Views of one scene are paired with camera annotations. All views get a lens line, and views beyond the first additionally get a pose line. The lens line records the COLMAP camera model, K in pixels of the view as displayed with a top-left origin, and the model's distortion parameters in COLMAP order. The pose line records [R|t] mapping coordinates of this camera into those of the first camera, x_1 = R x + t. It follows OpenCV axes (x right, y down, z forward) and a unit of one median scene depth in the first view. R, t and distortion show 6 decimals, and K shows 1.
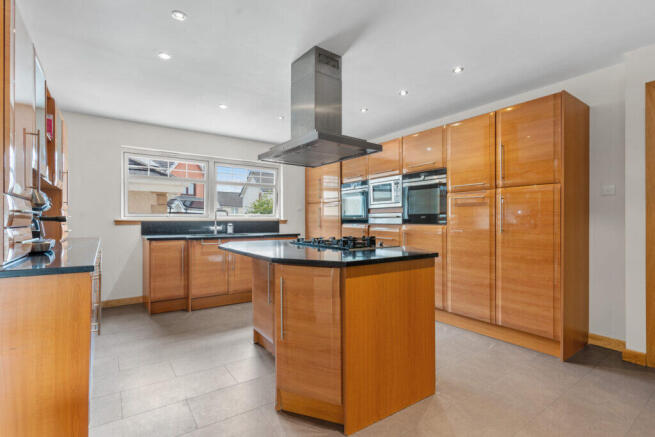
lens RADIAL K [[310.8, 0, 325.6], [0, 310.8, 220.1], [0, 0, 1]] dist [0.000583, 0.000353]
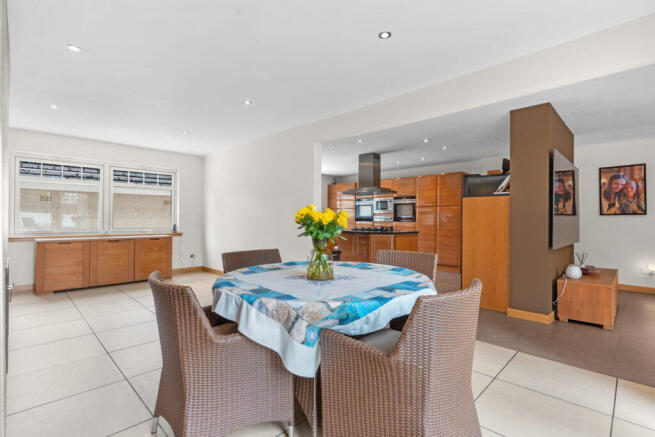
lens RADIAL K [[310.8, 0, 329.0], [0, 310.8, 216.6], [0, 0, 1]] dist [0.000583, 0.000353]
pose [[0.985144, 0.010574, 0.171405, -0.443156], [-0.010283, 0.999944, -0.002586, -0.008956], [-0.171422, 0.000785, 0.985197, -0.792329]]
